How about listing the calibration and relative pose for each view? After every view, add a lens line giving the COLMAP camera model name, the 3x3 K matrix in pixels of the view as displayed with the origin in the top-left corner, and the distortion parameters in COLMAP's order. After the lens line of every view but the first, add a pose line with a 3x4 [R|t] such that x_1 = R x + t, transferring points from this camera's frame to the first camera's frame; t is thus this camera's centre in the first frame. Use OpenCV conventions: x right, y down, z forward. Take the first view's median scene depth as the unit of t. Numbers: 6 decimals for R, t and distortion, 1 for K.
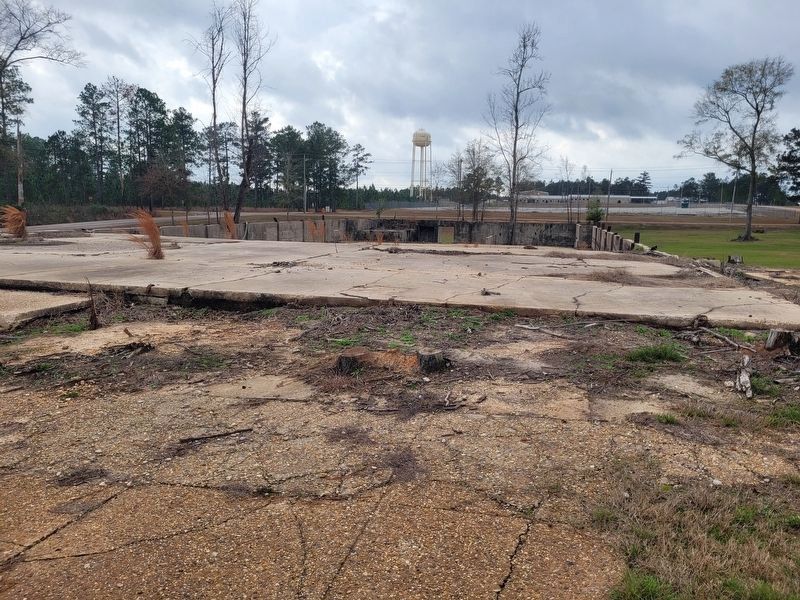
lens RADIAL K [[589.5, 0, 413.1], [0, 589.5, 295.2], [0, 0, 1]] dist [0.032554, -0.017806]
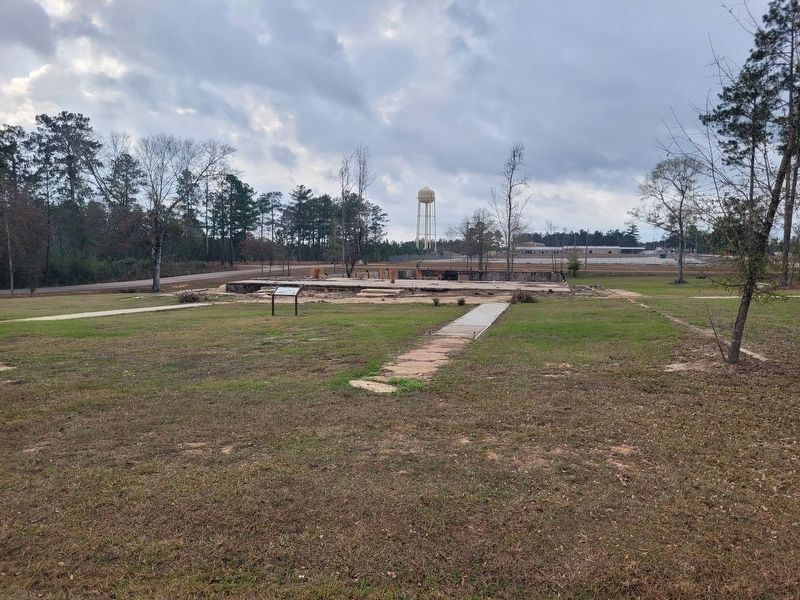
lens RADIAL K [[589.5, 0, 405.6], [0, 589.5, 293.8], [0, 0, 1]] dist [0.032554, -0.017806]
pose [[0.999877, -0.007462, -0.013803, -0.027838], [0.006240, 0.996228, -0.086552, 0.023397], [0.014397, 0.086455, 0.996152, -0.185673]]
